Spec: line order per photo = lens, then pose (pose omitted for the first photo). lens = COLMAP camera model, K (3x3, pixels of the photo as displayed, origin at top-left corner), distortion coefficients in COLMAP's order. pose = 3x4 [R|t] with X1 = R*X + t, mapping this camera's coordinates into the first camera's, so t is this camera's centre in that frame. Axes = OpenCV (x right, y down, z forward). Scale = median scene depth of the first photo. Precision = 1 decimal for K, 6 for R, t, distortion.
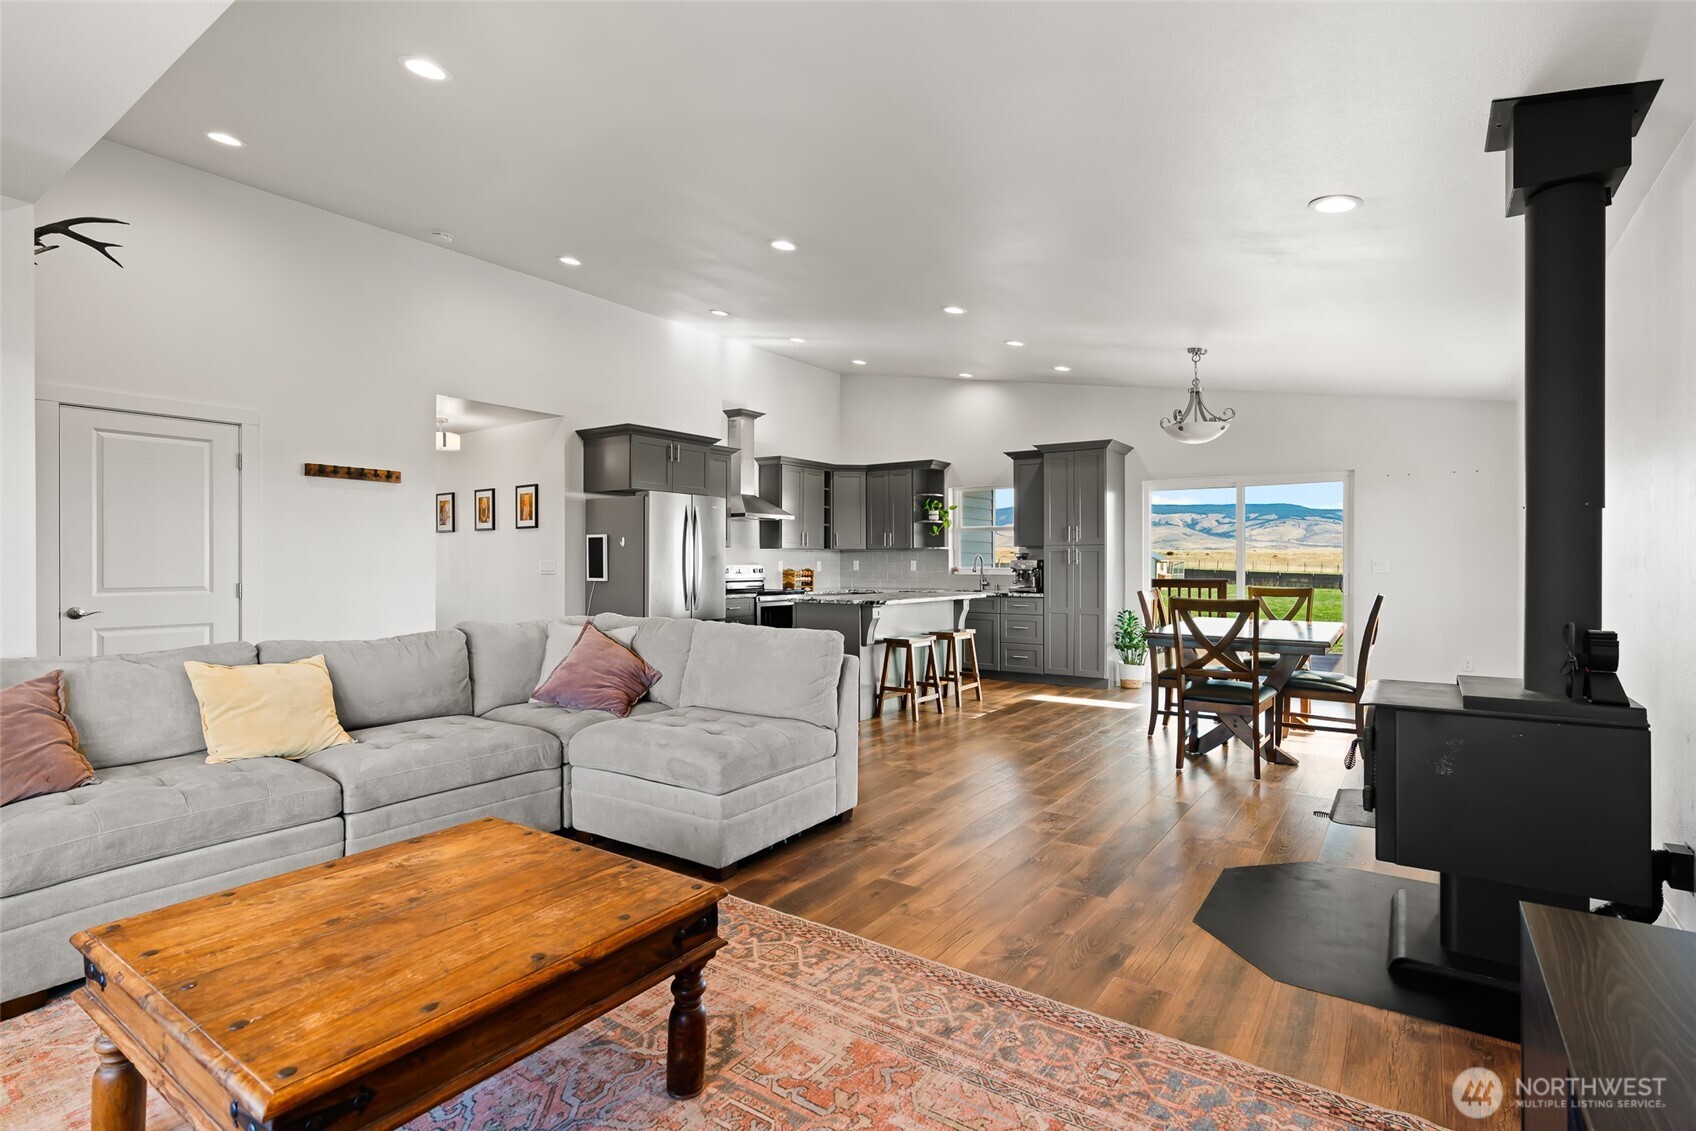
lens RADIAL K [[816.7, 0, 841.2], [0, 816.7, 568.9], [0, 0, 1]] dist [-0.010436, 0.000766]
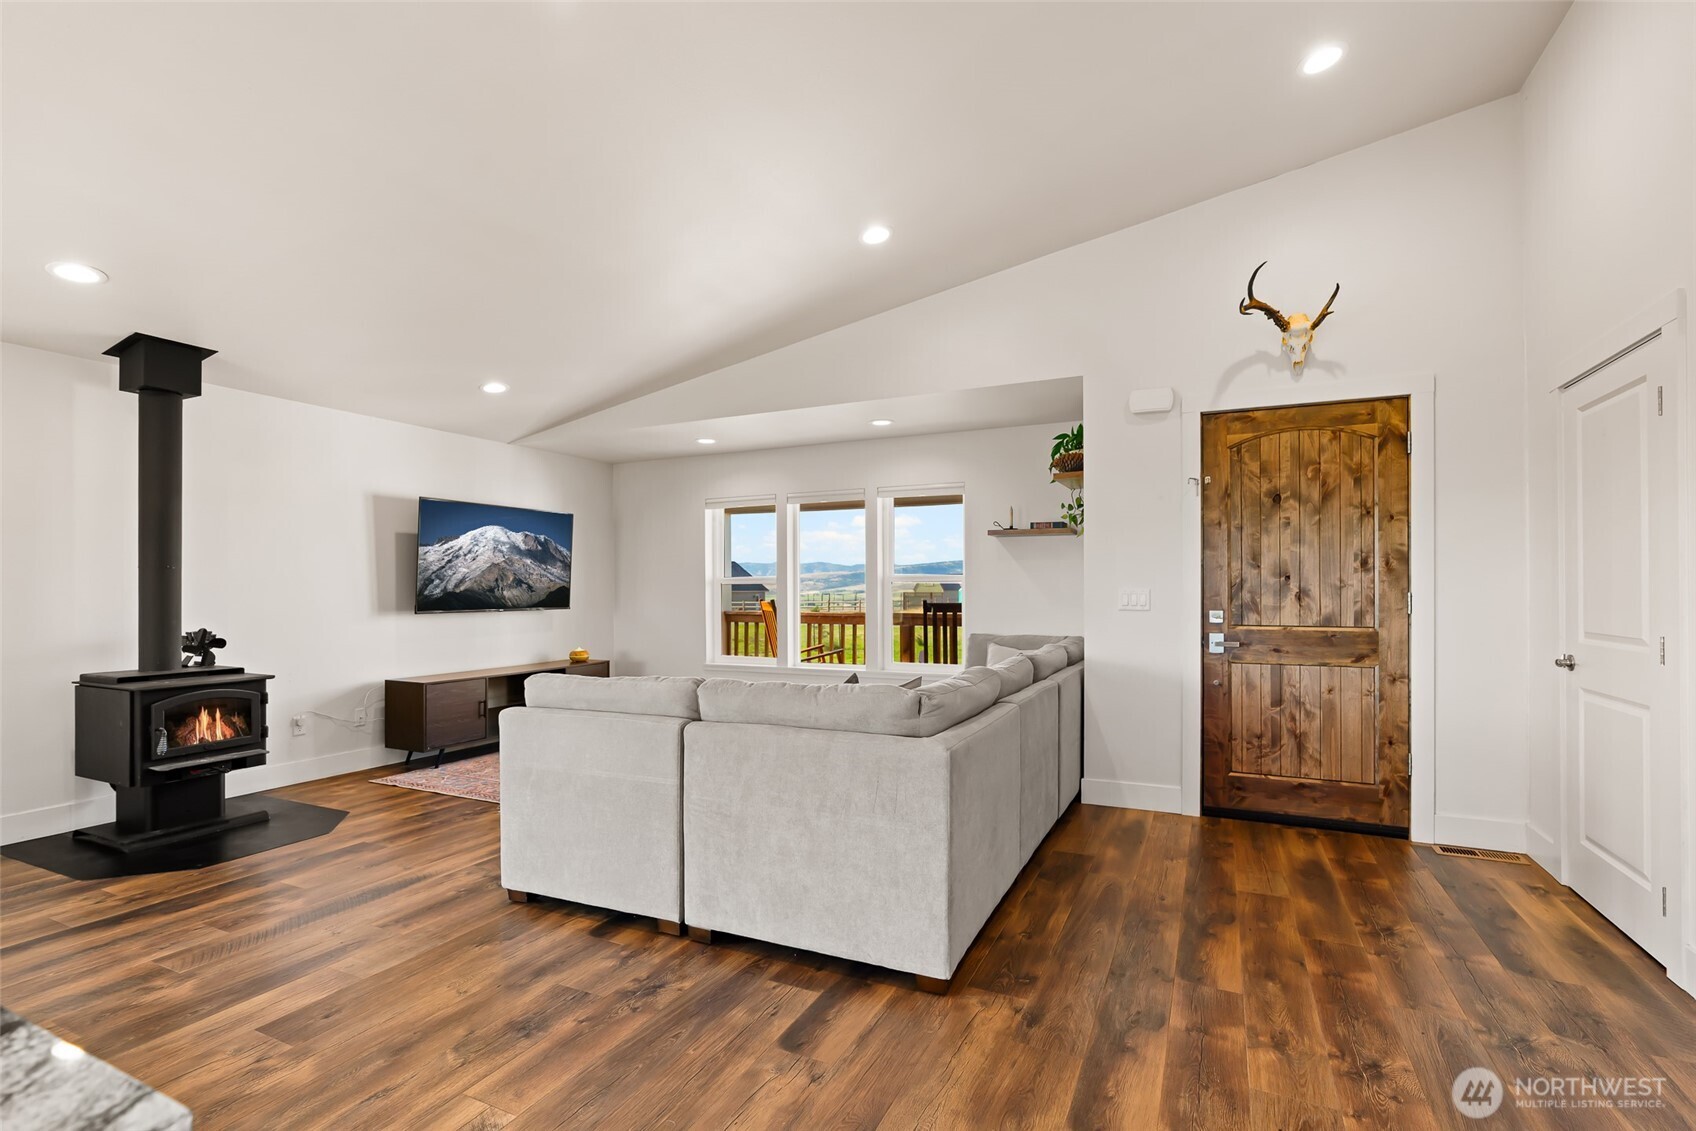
lens RADIAL K [[783.6, 0, 854.1], [0, 783.6, 585.1], [0, 0, 1]] dist [-0.004782, 0.000046]
pose [[-0.984805, 0.001298, -0.173660, -0.093886], [0.000788, 0.999995, 0.003007, -0.011459], [0.173663, 0.002824, -0.984801, 0.873718]]
